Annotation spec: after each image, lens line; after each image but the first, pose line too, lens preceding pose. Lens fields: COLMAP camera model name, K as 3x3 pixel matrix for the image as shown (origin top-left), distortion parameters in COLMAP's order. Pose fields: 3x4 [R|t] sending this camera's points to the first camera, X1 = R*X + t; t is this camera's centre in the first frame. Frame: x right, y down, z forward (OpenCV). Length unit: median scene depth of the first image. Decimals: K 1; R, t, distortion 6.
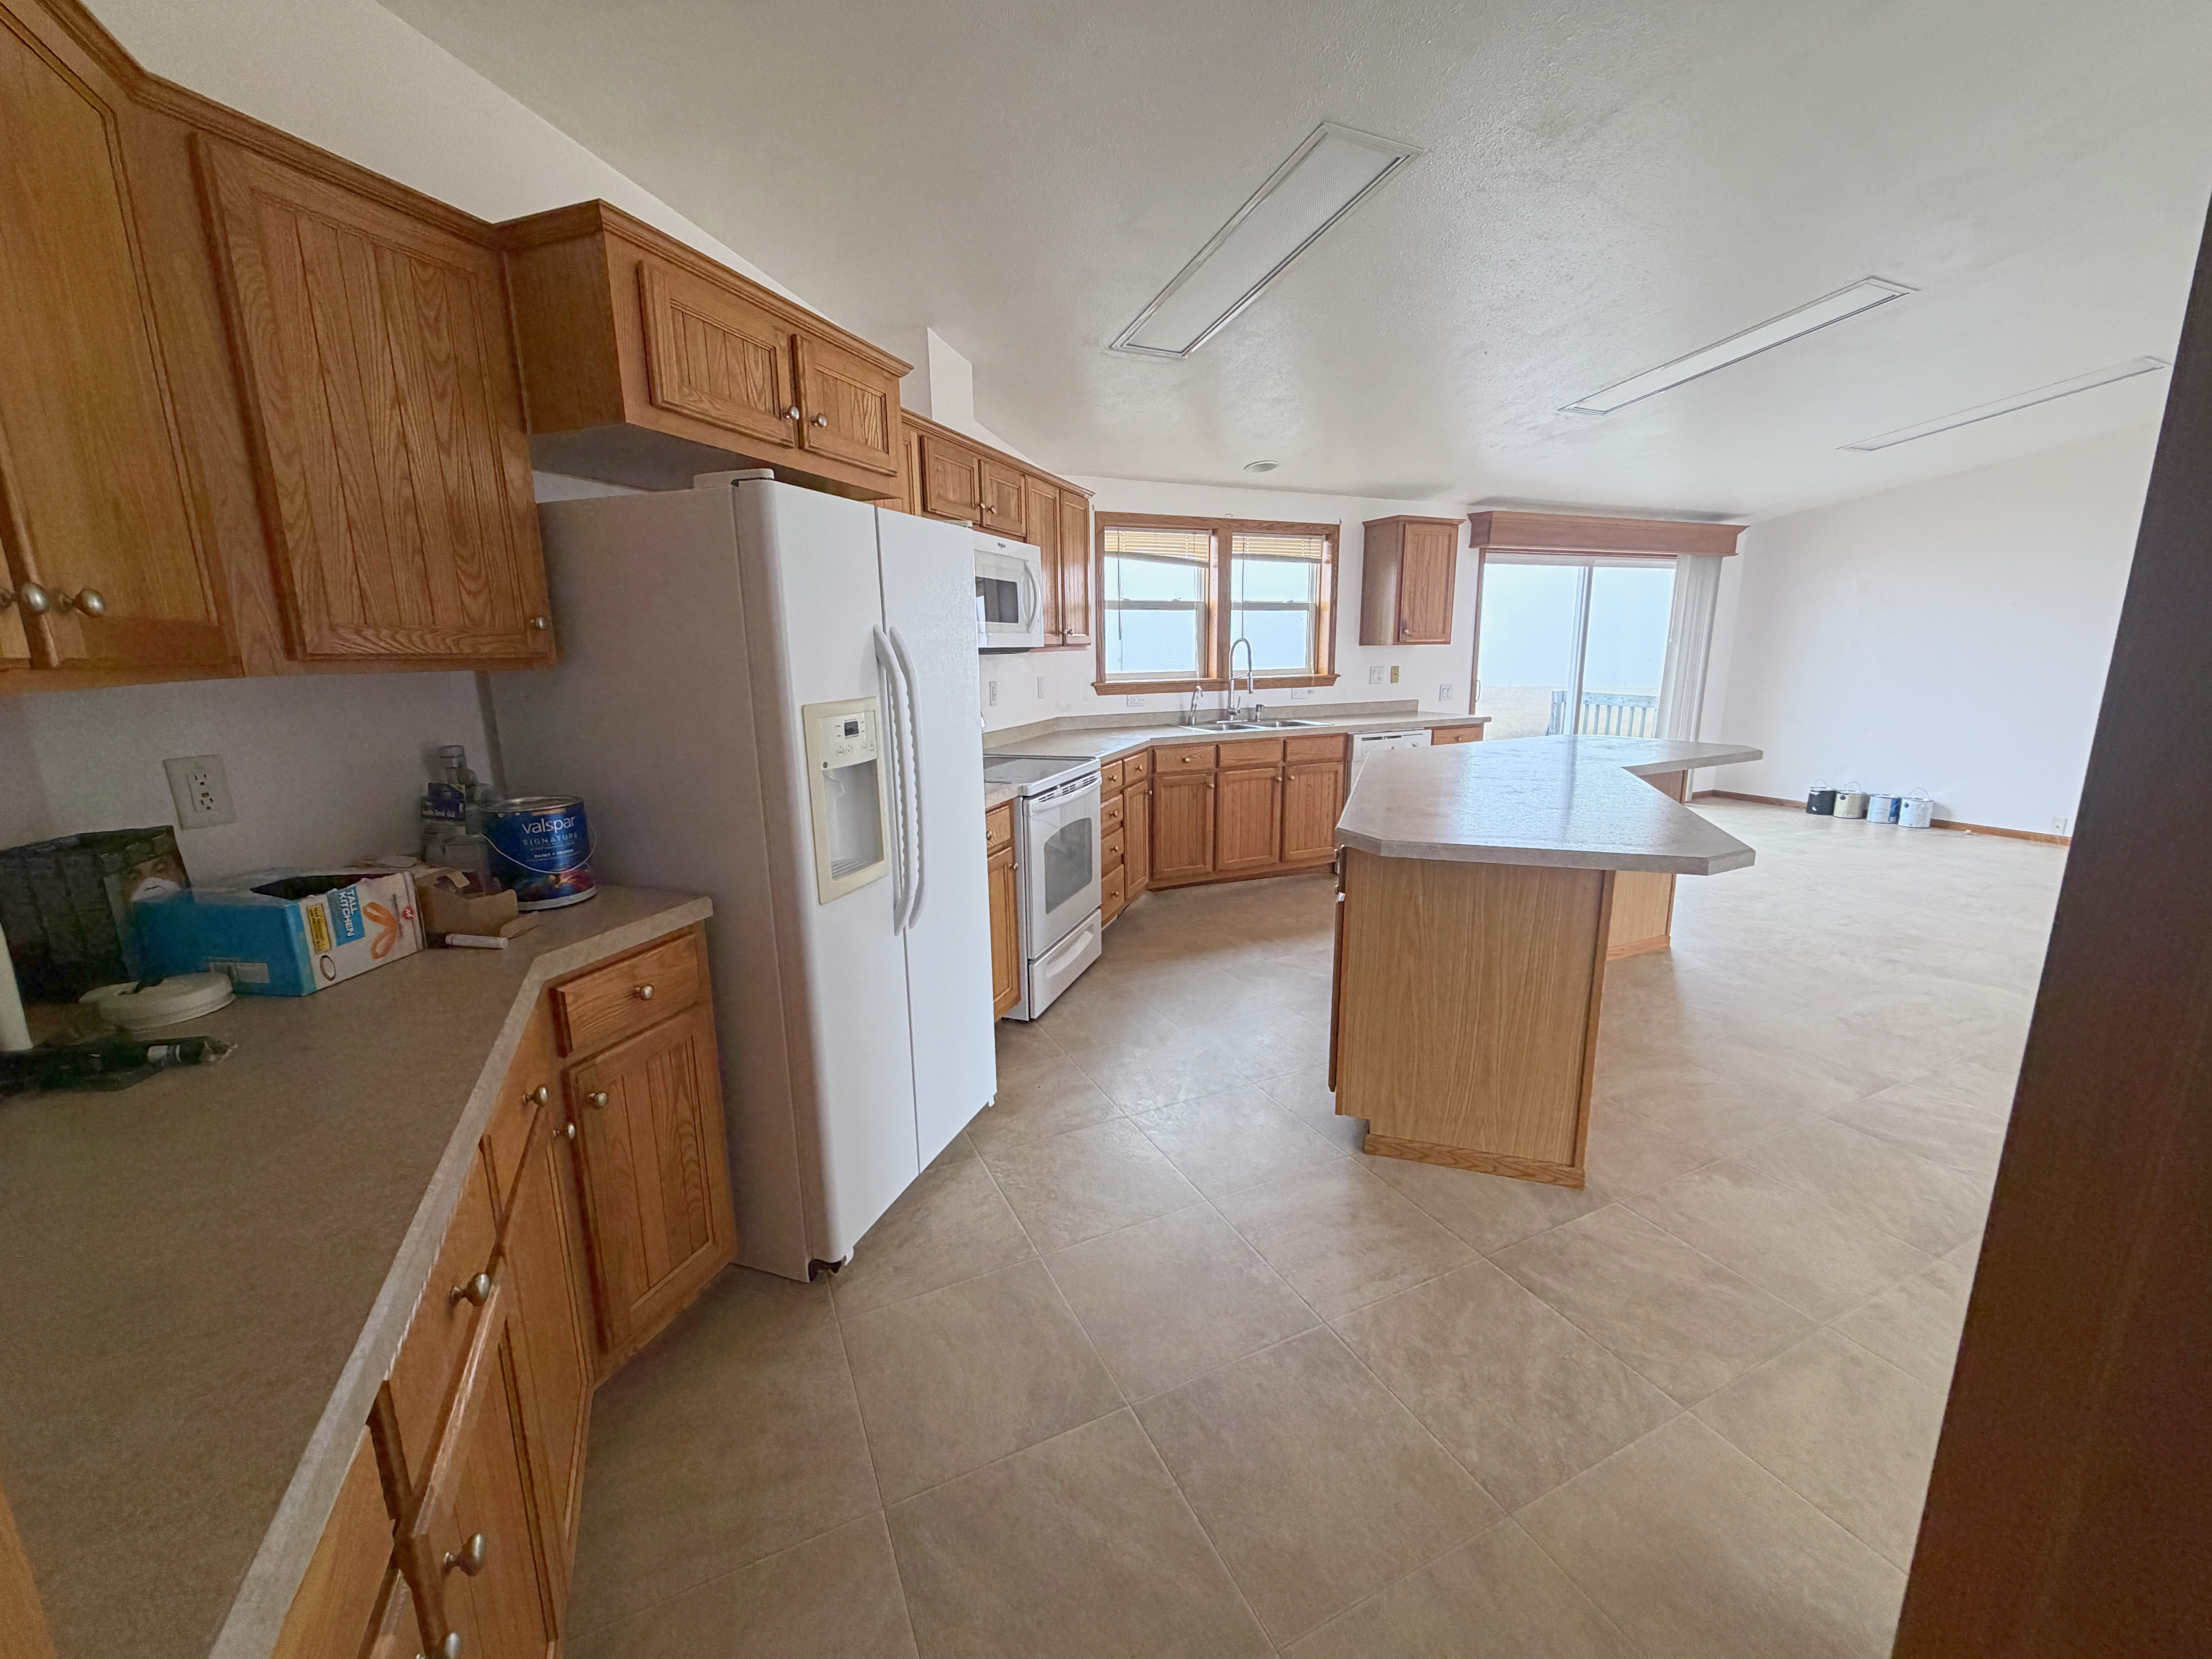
lens RADIAL K [[874.2, 0, 1095.0], [0, 874.2, 836.6], [0, 0, 1]] dist [-0.002111, 0.000638]
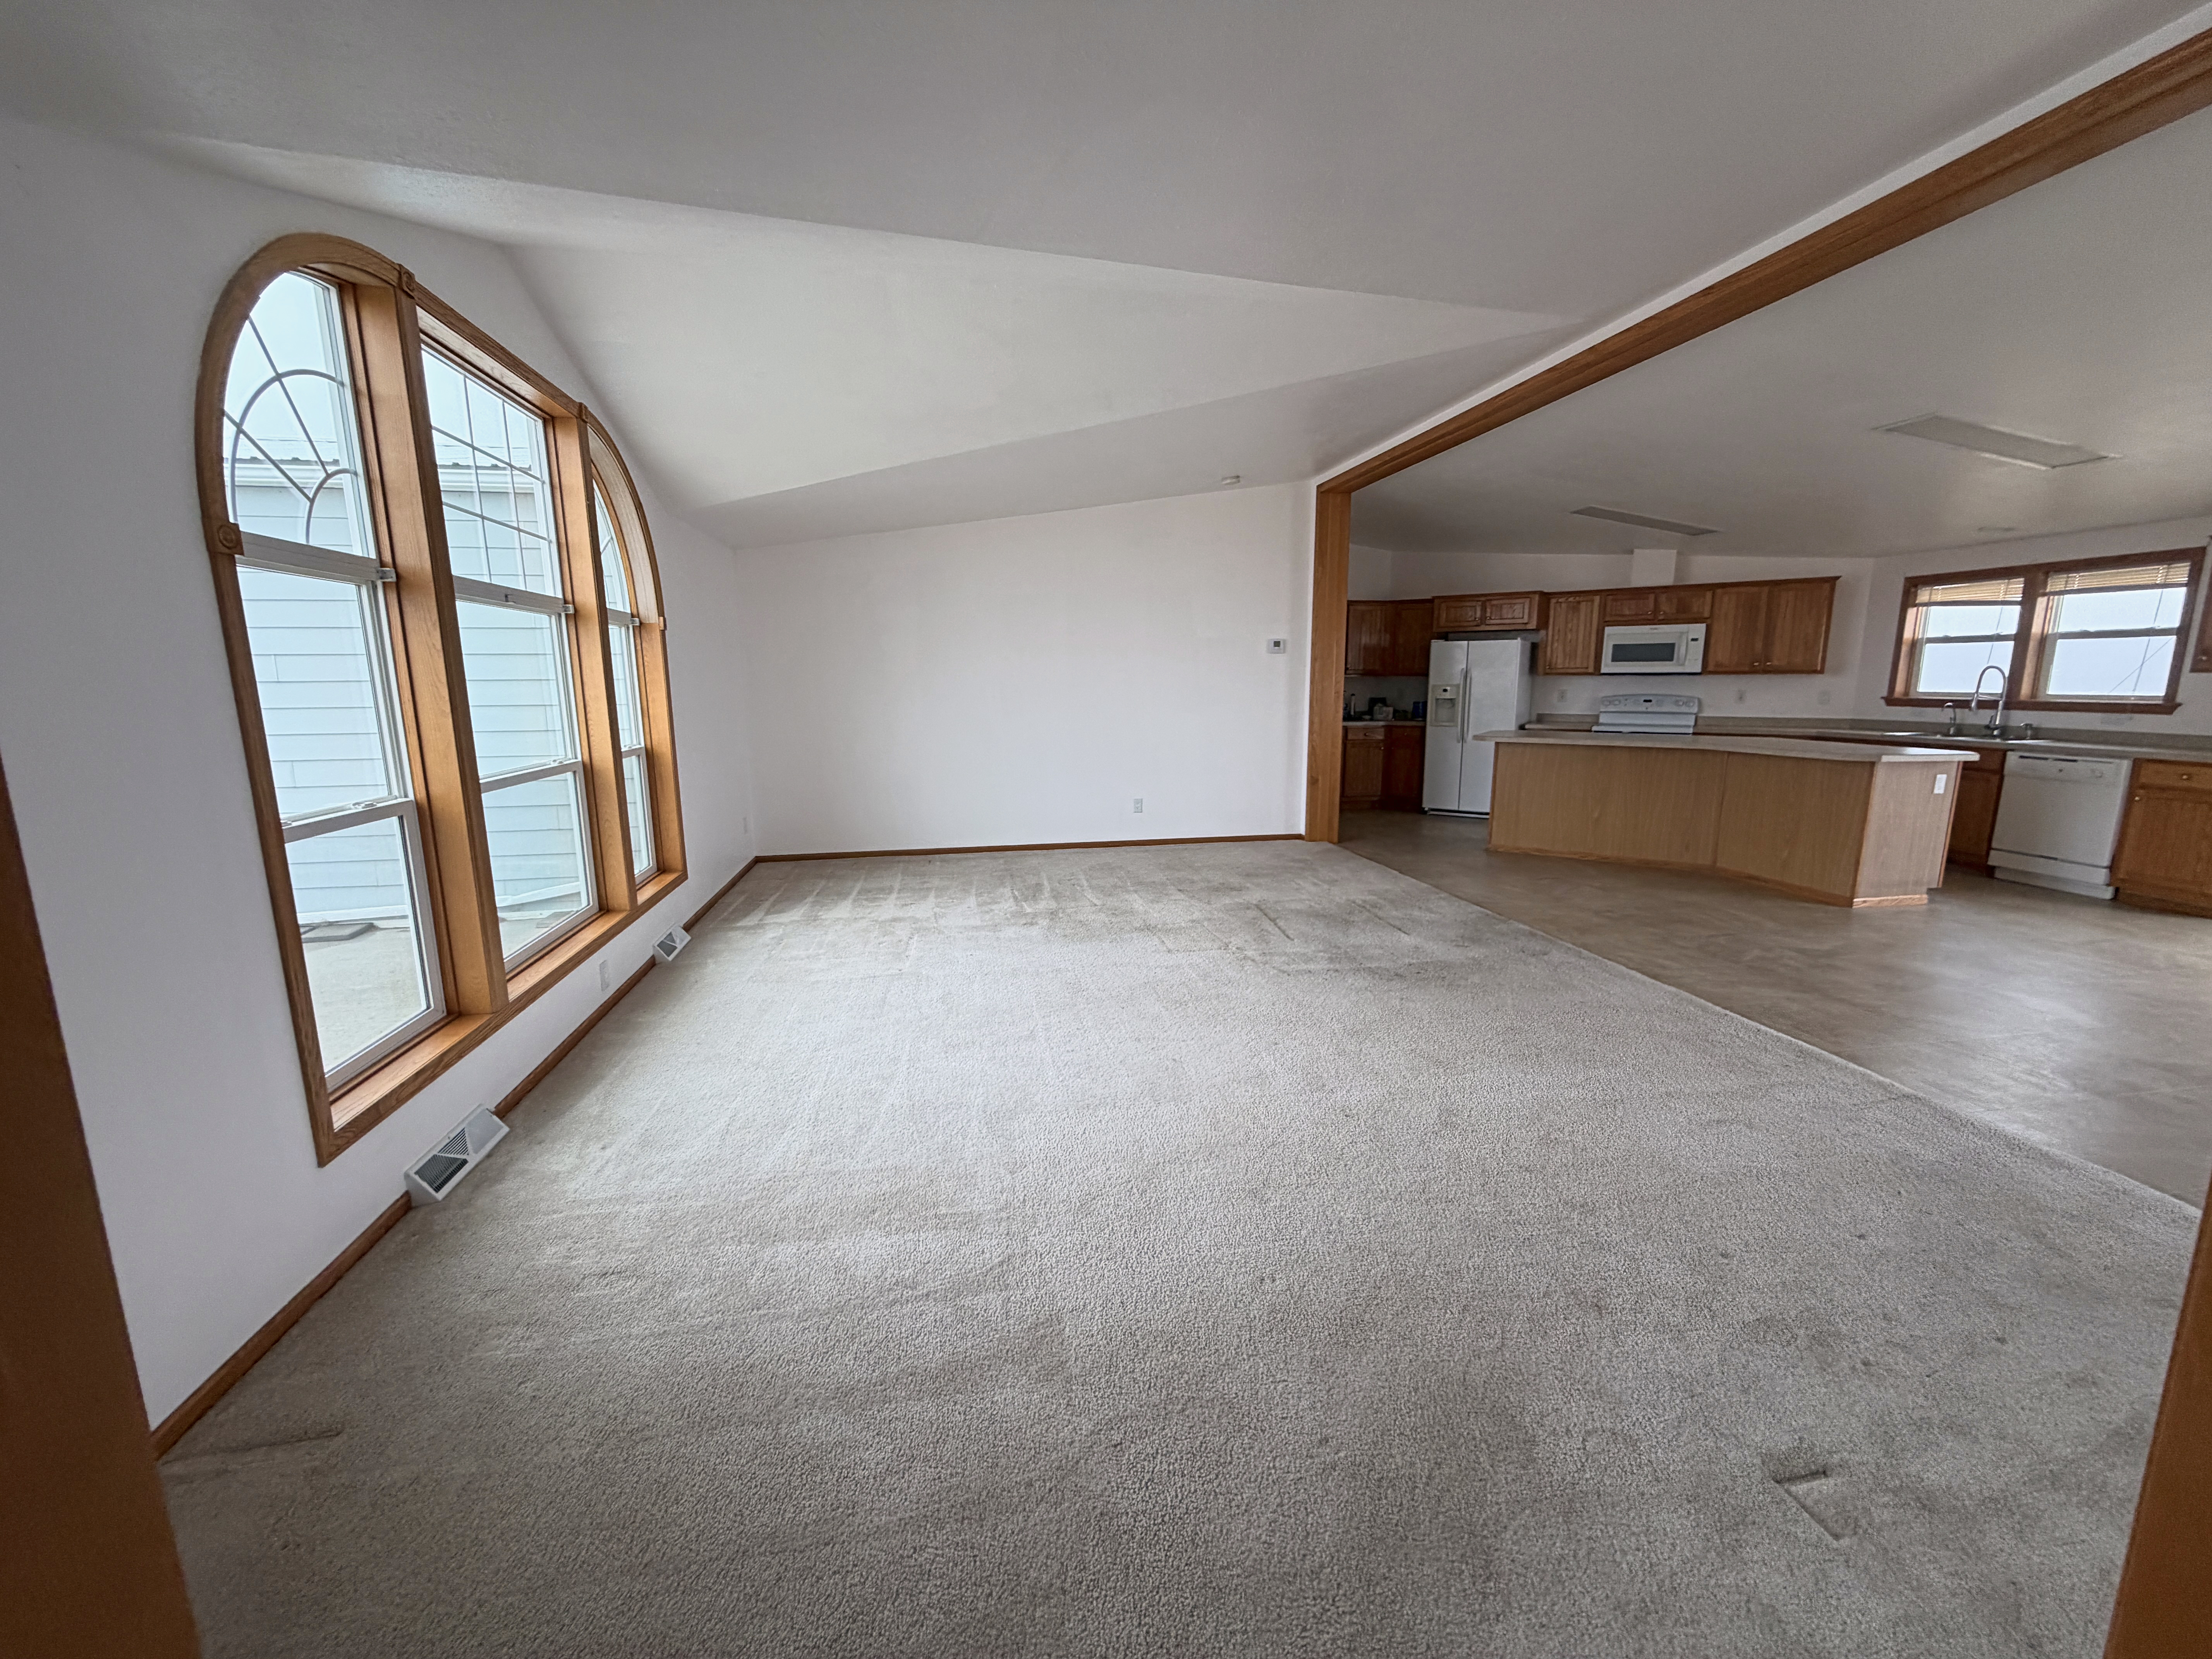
lens RADIAL K [[874.2, 0, 1100.6], [0, 874.2, 832.6], [0, 0, 1]] dist [-0.002111, 0.000638]
pose [[-0.258336, 0.185641, -0.948050, 1.616293], [-0.196872, 0.950652, 0.239797, -0.053798], [0.945782, 0.248593, -0.209040, 0.145454]]
